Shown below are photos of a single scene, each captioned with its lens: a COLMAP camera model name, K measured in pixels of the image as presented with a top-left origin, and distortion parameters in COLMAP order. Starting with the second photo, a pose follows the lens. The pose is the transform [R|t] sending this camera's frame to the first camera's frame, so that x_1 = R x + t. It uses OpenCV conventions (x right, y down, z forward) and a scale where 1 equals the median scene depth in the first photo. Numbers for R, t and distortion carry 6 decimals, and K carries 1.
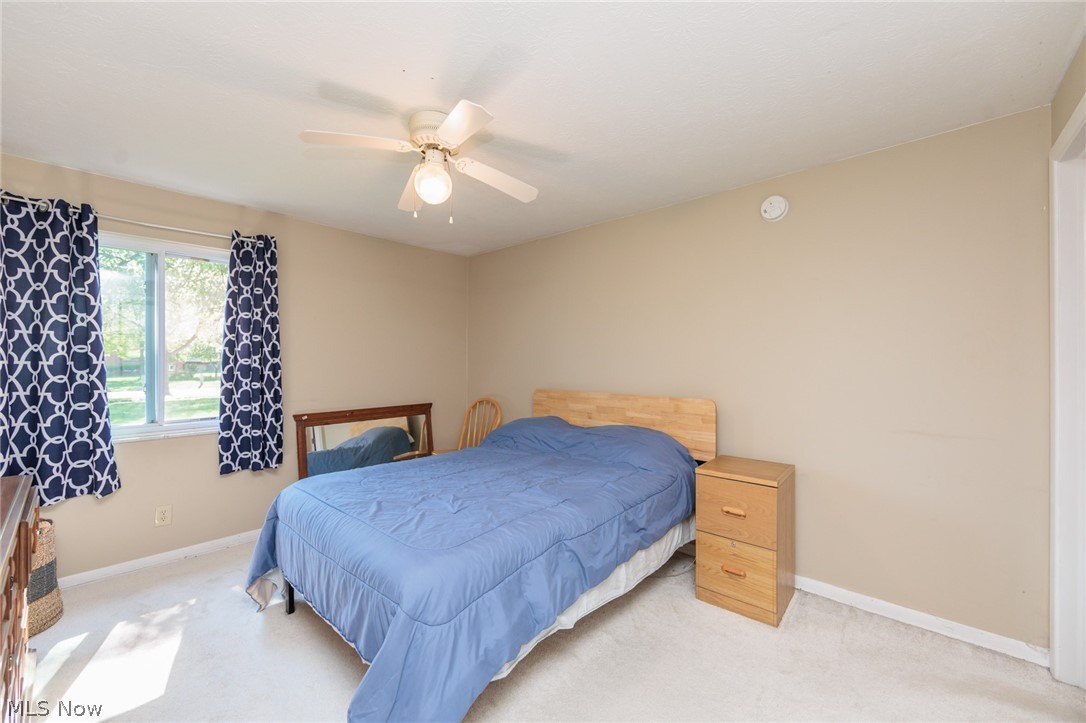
lens RADIAL K [[427.8, 0, 543.7], [0, 427.8, 360.2], [0, 0, 1]] dist [-0.000429, -0.000658]
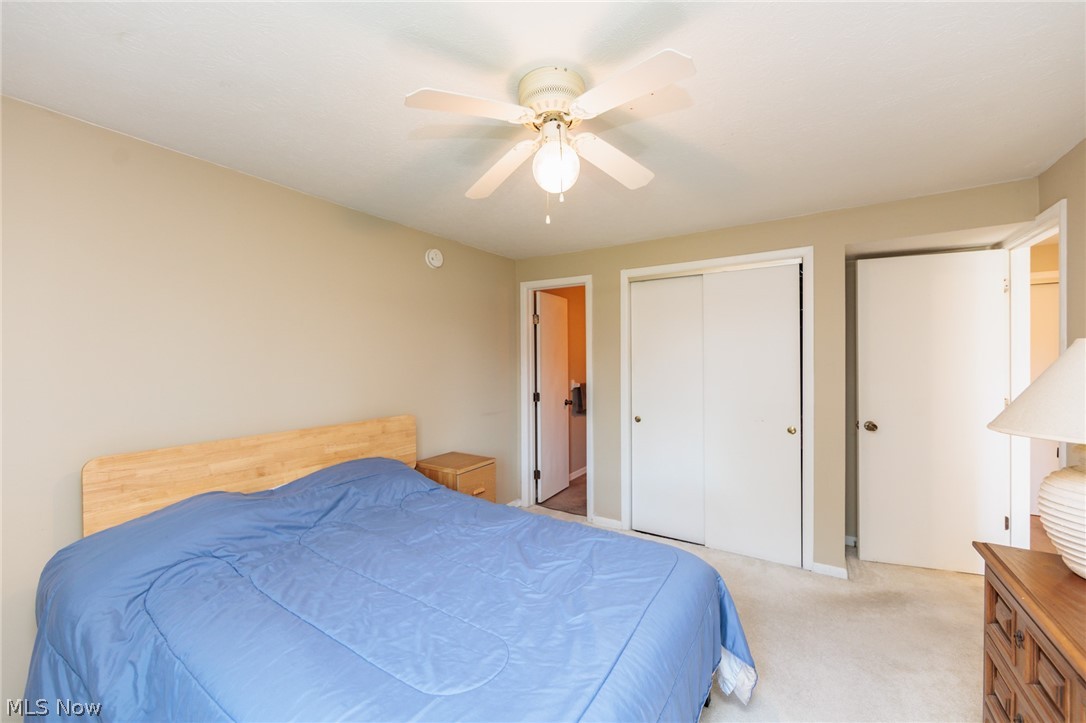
lens RADIAL K [[427.8, 0, 542.0], [0, 427.8, 358.6], [0, 0, 1]] dist [-0.000429, -0.000658]
pose [[-0.158725, -0.000586, 0.987323, -0.697344], [0.005026, 0.999986, 0.001402, -0.047451], [-0.987310, 0.005185, -0.158720, 0.786328]]
